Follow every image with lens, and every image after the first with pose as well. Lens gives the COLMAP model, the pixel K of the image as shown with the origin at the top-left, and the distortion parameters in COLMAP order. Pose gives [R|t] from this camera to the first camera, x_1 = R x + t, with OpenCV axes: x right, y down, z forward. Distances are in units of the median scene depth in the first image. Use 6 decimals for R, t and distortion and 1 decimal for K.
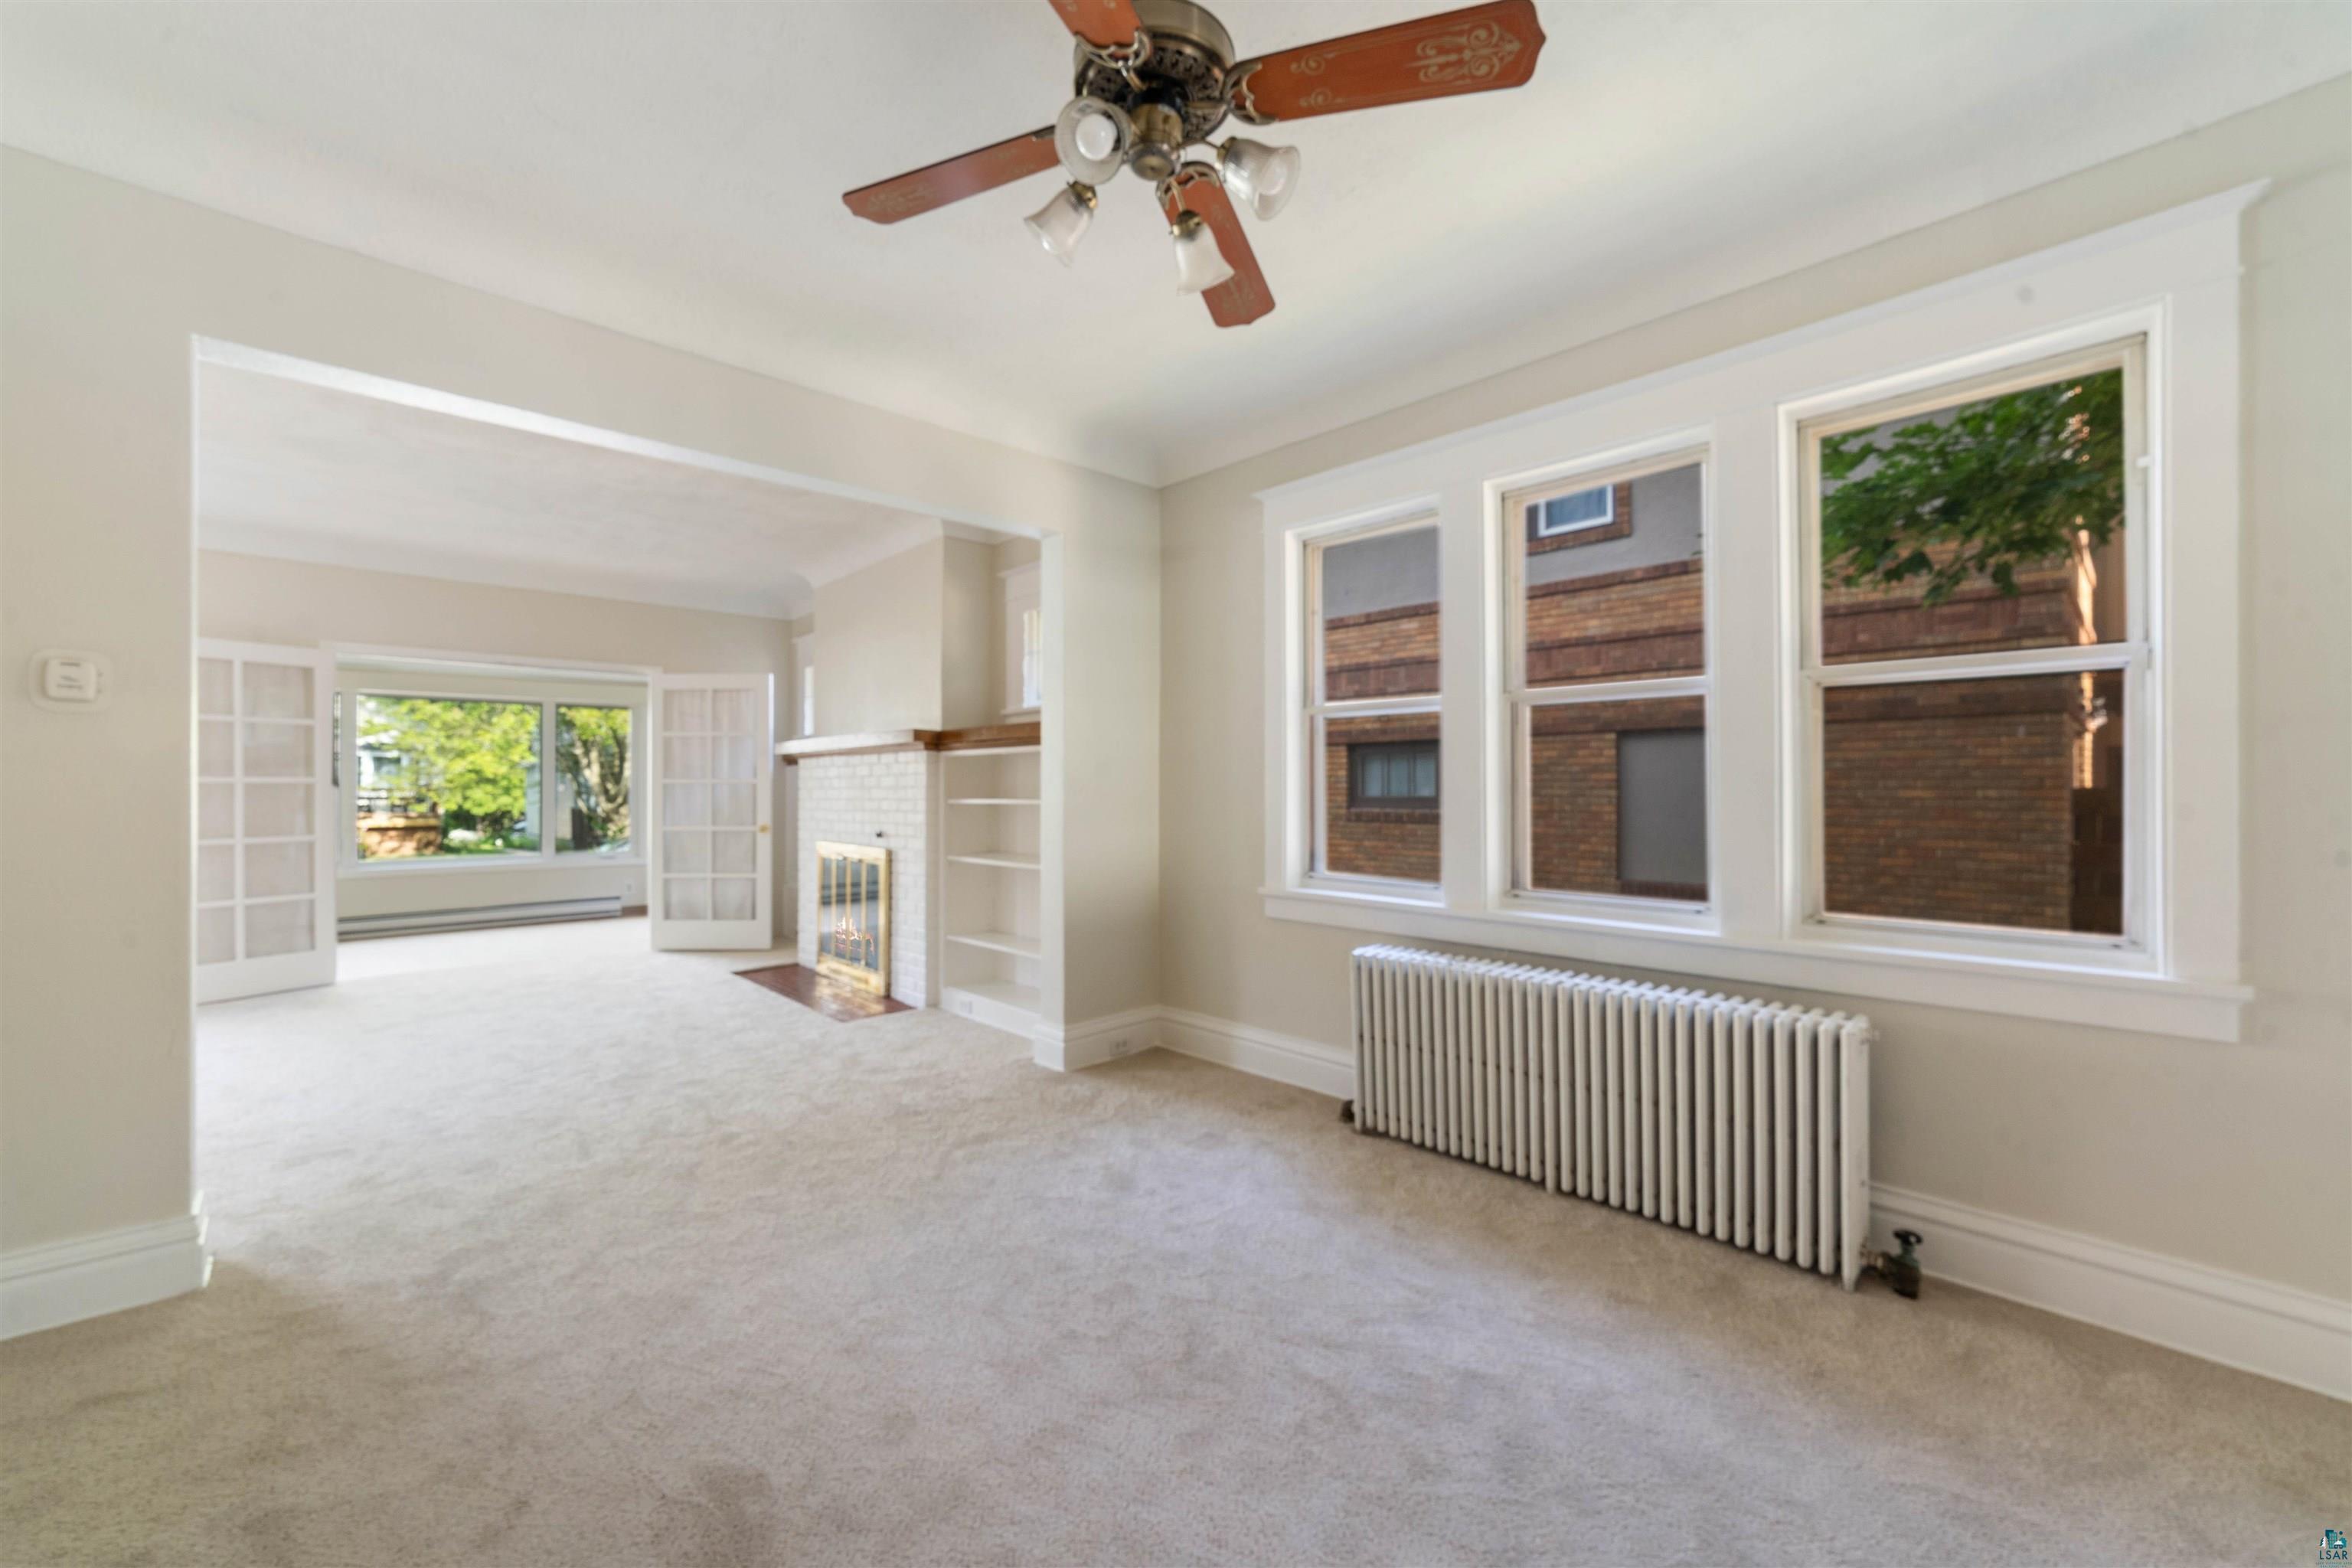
lens RADIAL K [[920.9, 0, 1165.9], [0, 920.9, 781.8], [0, 0, 1]] dist [-0.008273, 0.001163]
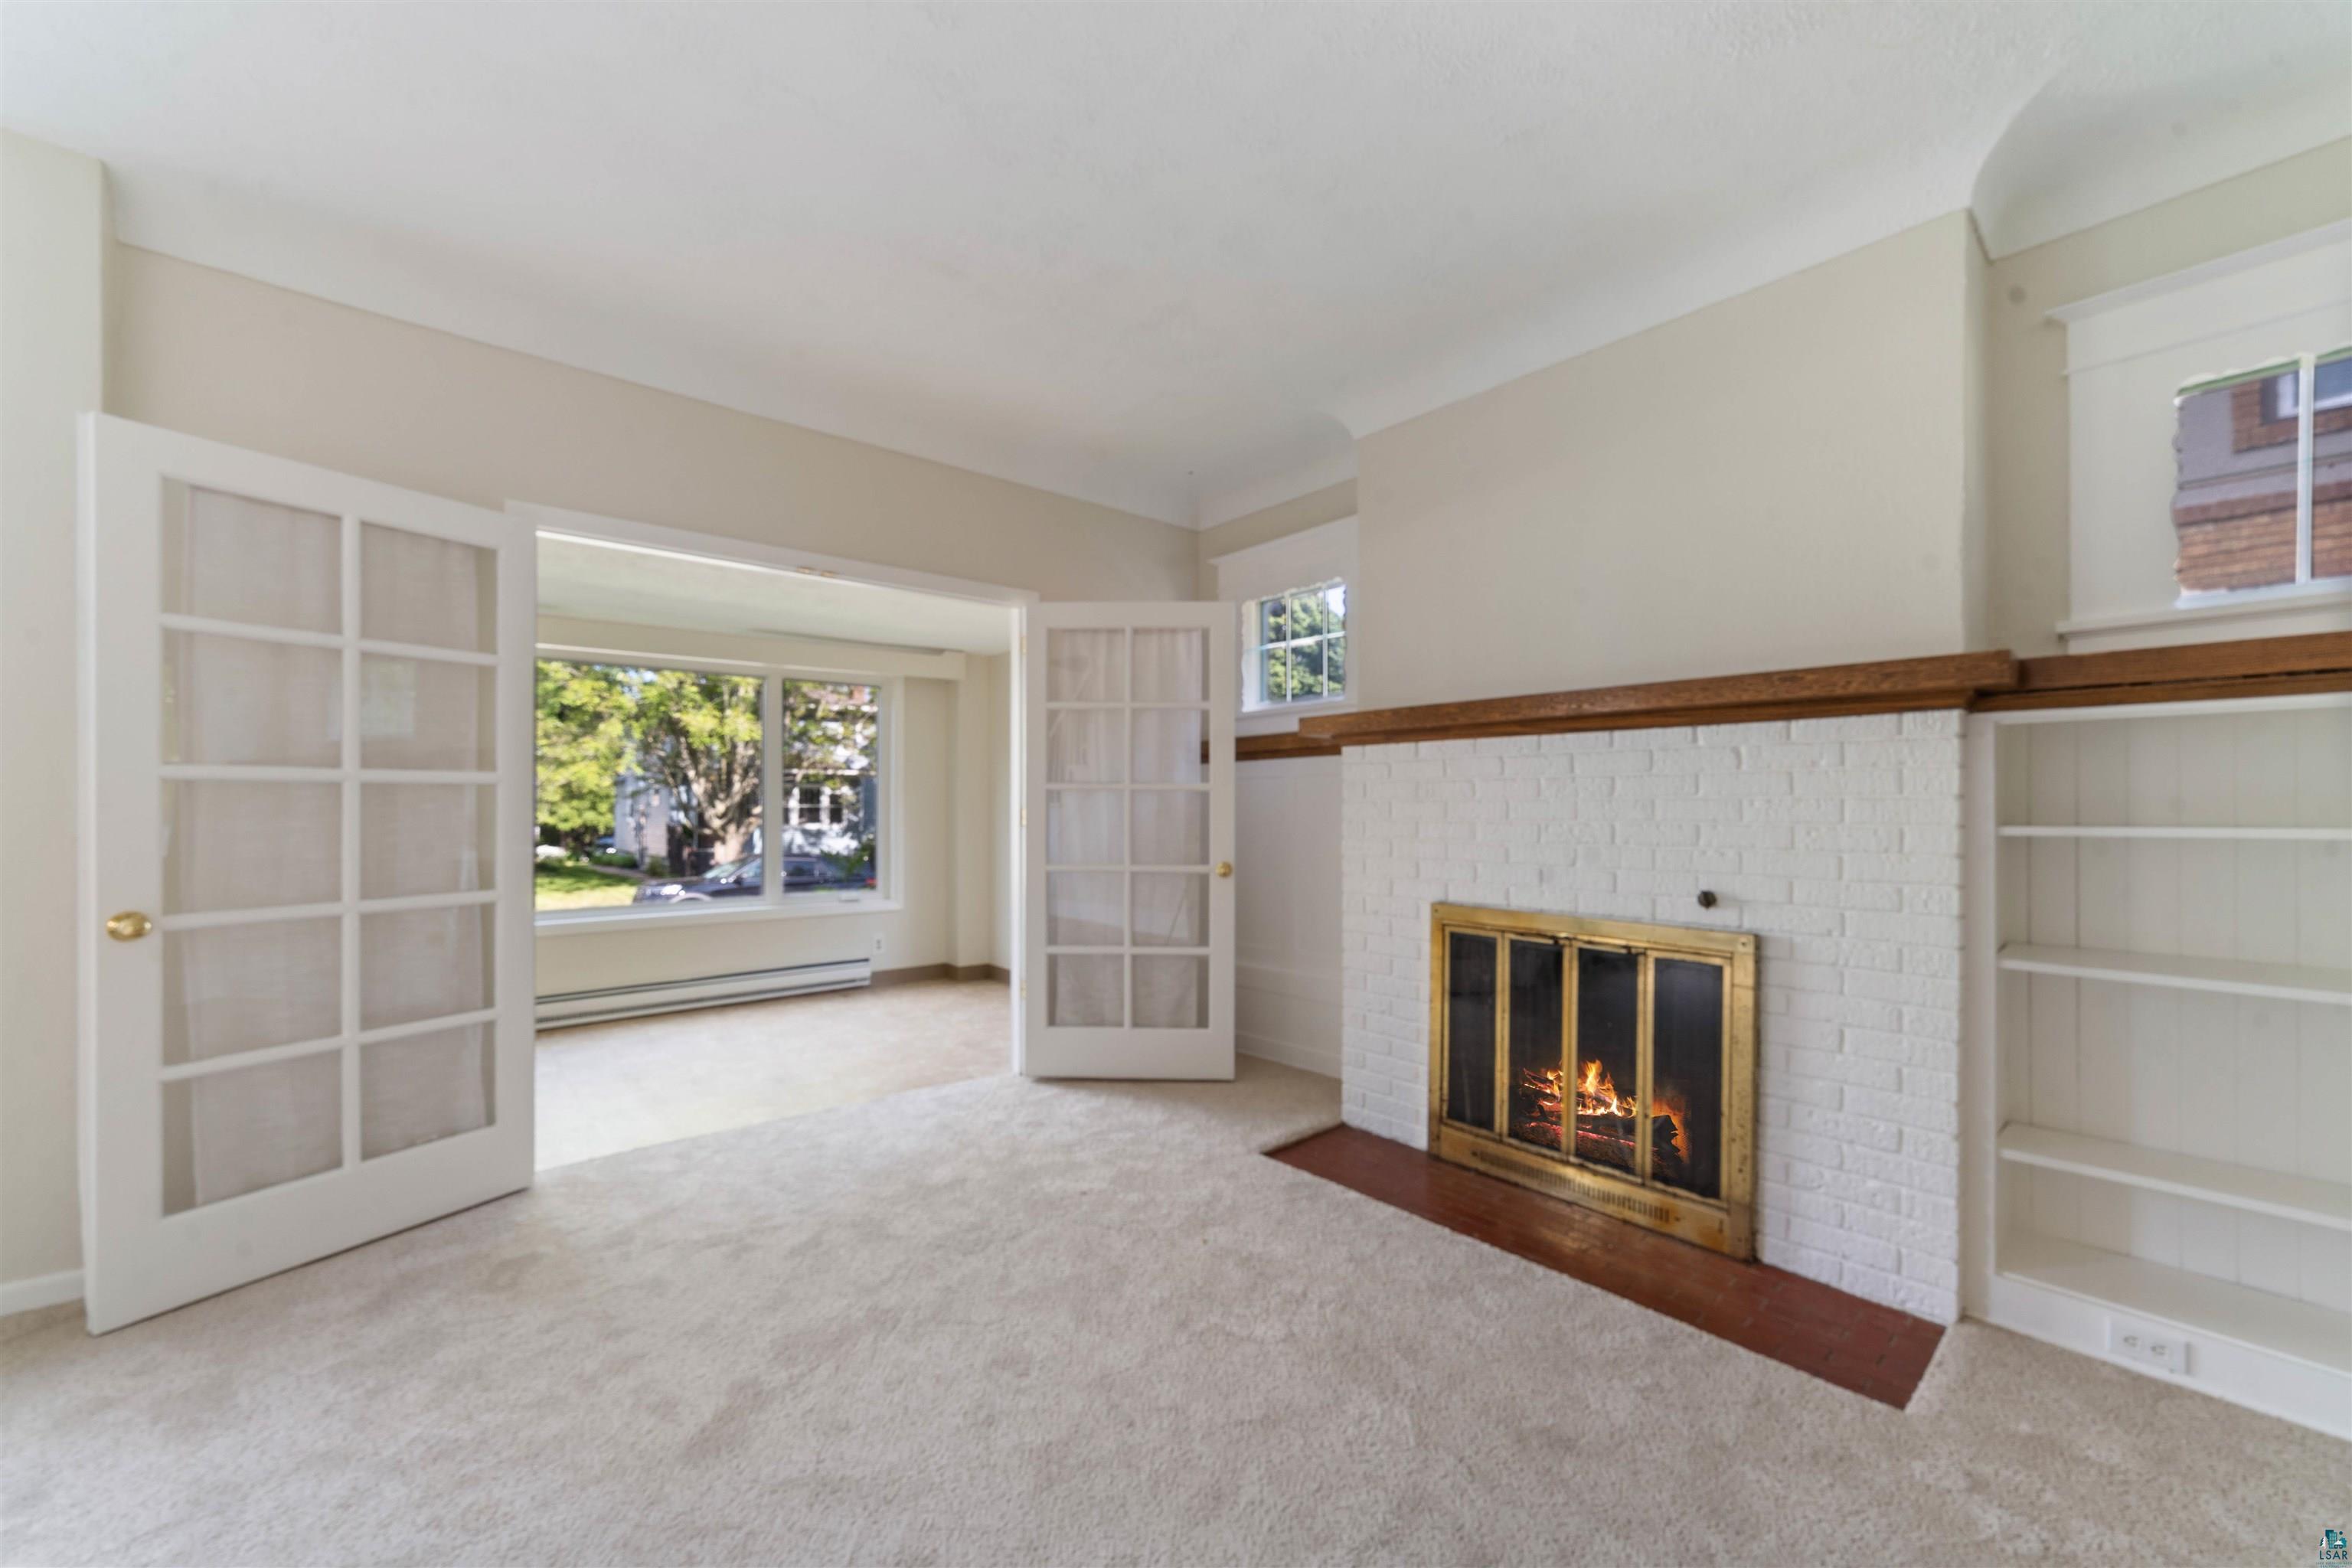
lens RADIAL K [[920.9, 0, 1163.5], [0, 920.9, 803.1], [0, 0, 1]] dist [-0.008273, 0.001163]
pose [[0.998804, 0.006314, -0.048487, -0.140165], [-0.006254, 0.999979, 0.001378, 0.002720], [0.048495, -0.001073, 0.998823, 0.132503]]
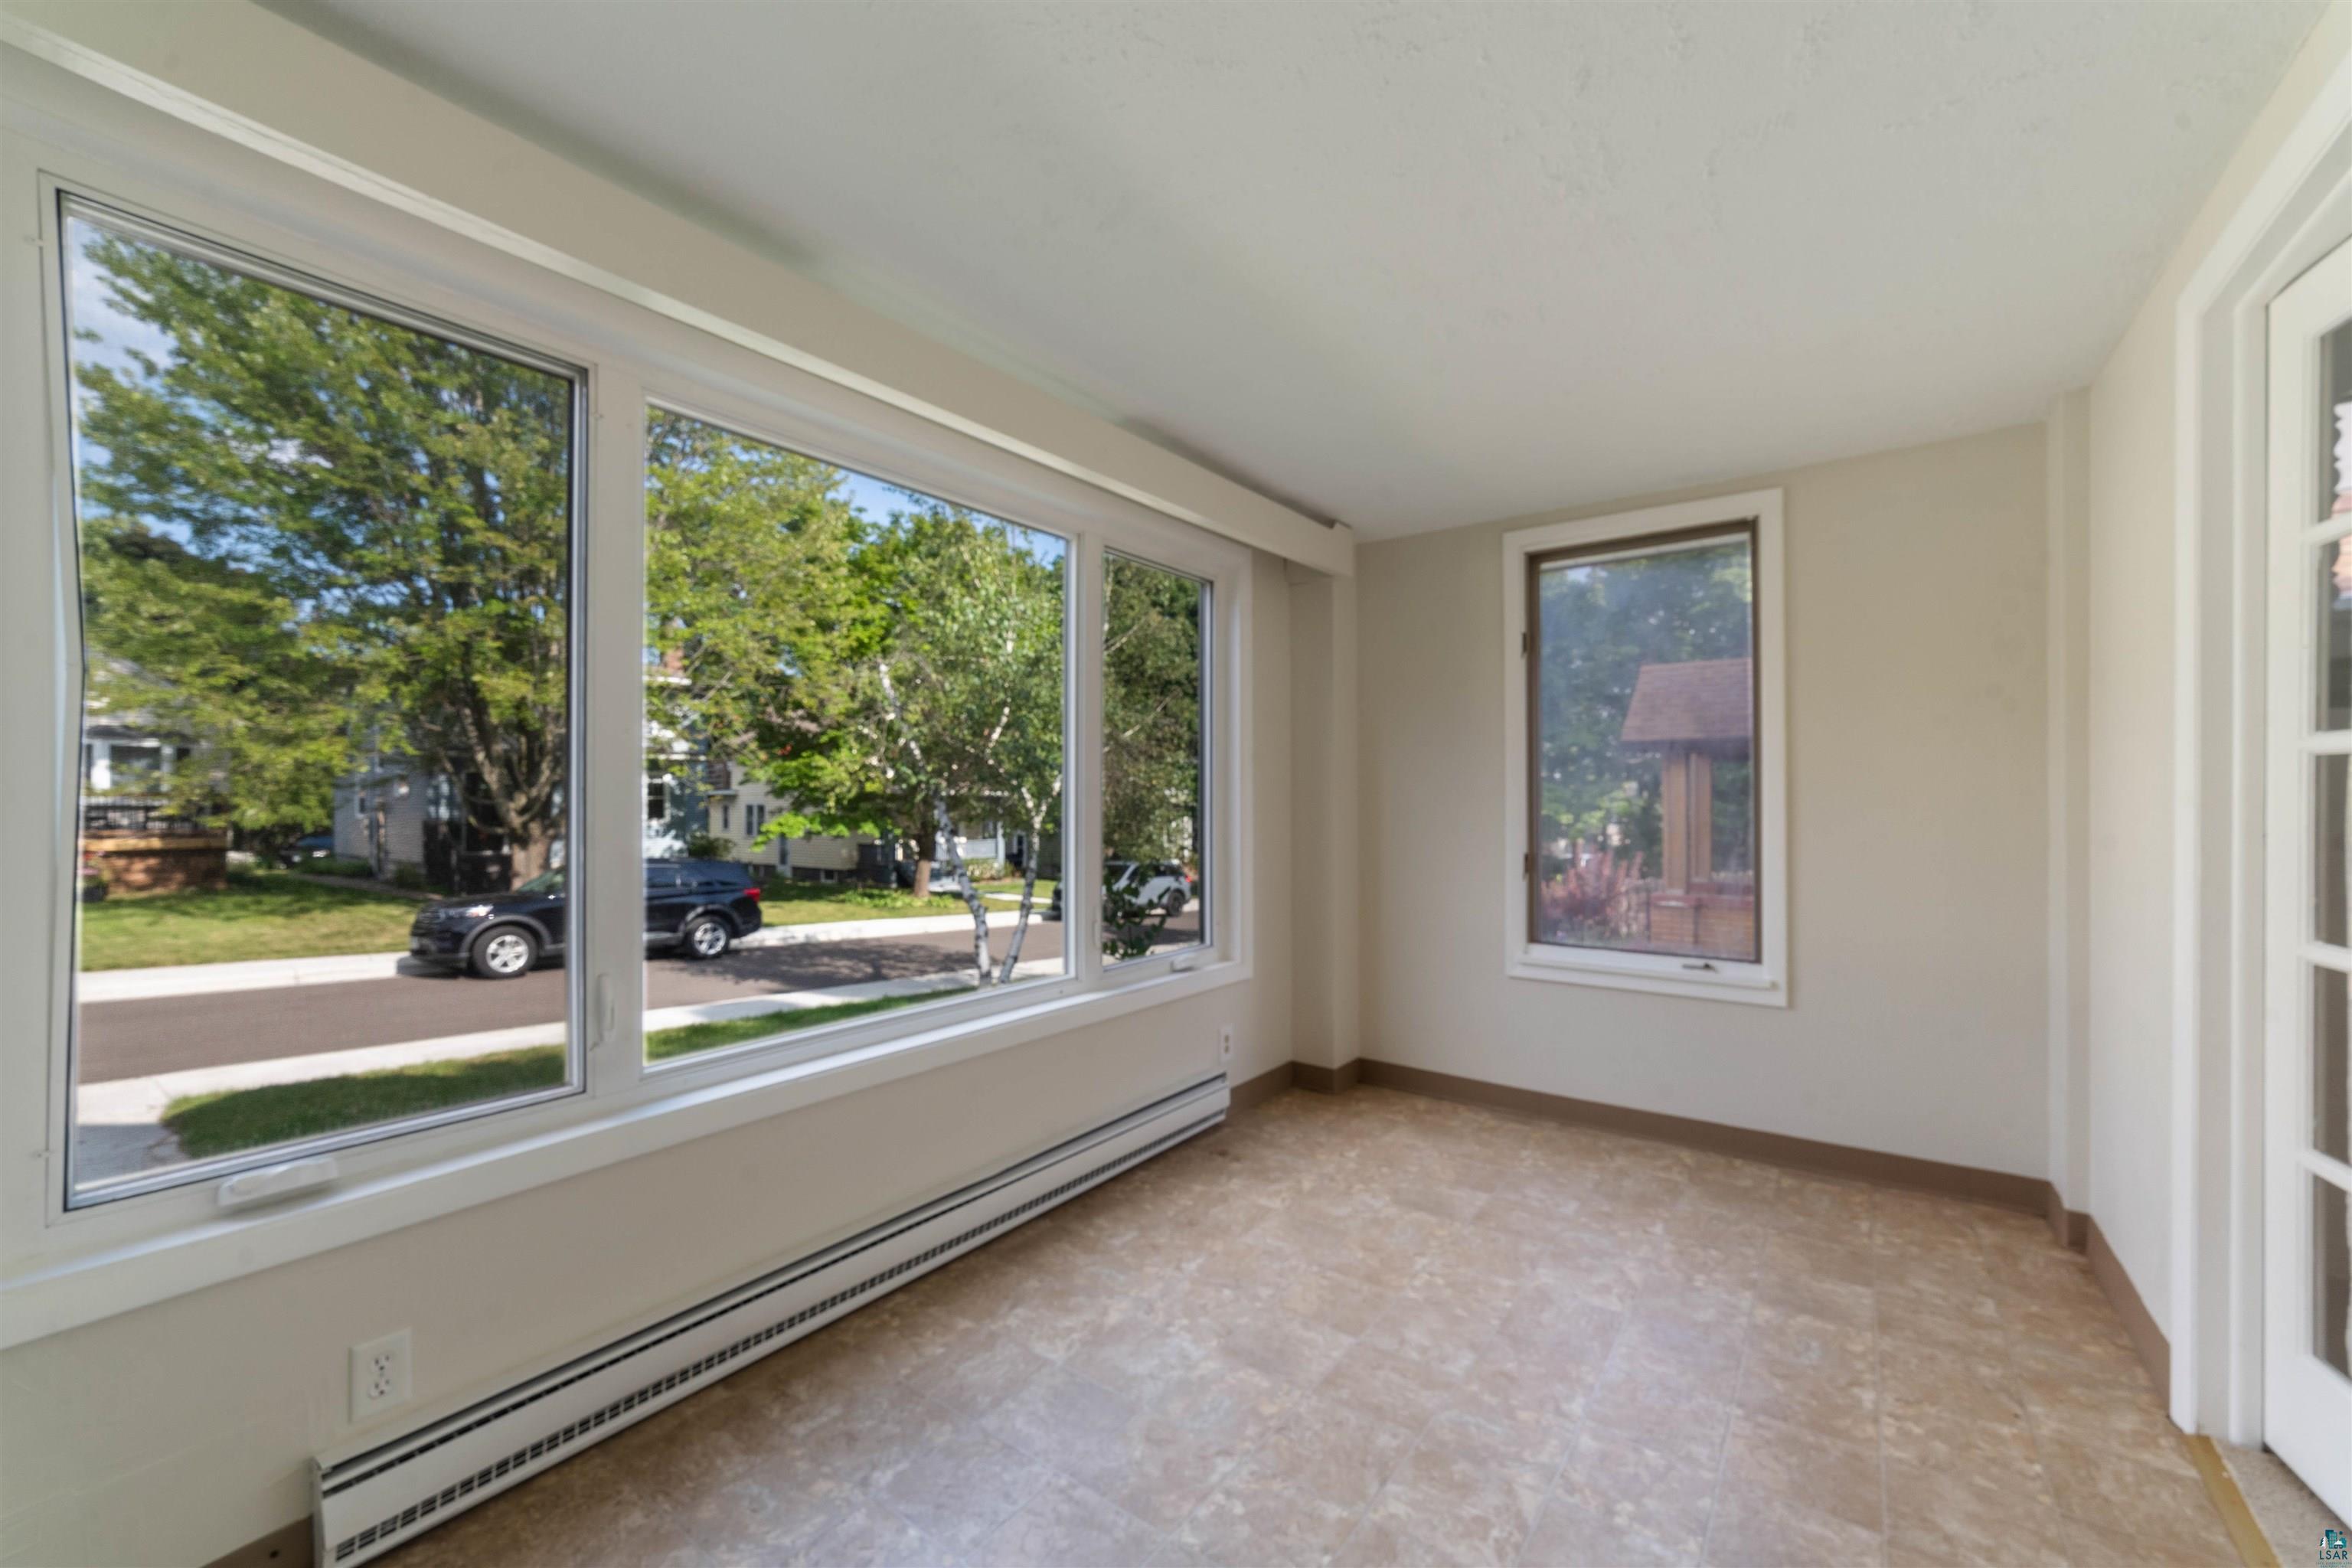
lens RADIAL K [[920.9, 0, 1138.4], [0, 920.9, 795.1], [0, 0, 1]] dist [-0.008273, 0.001163]
pose [[0.986265, 0.008277, 0.164964, -0.284196], [-0.008074, 0.999966, -0.001903, 0.005123], [-0.164974, 0.000545, 0.986298, 0.260731]]
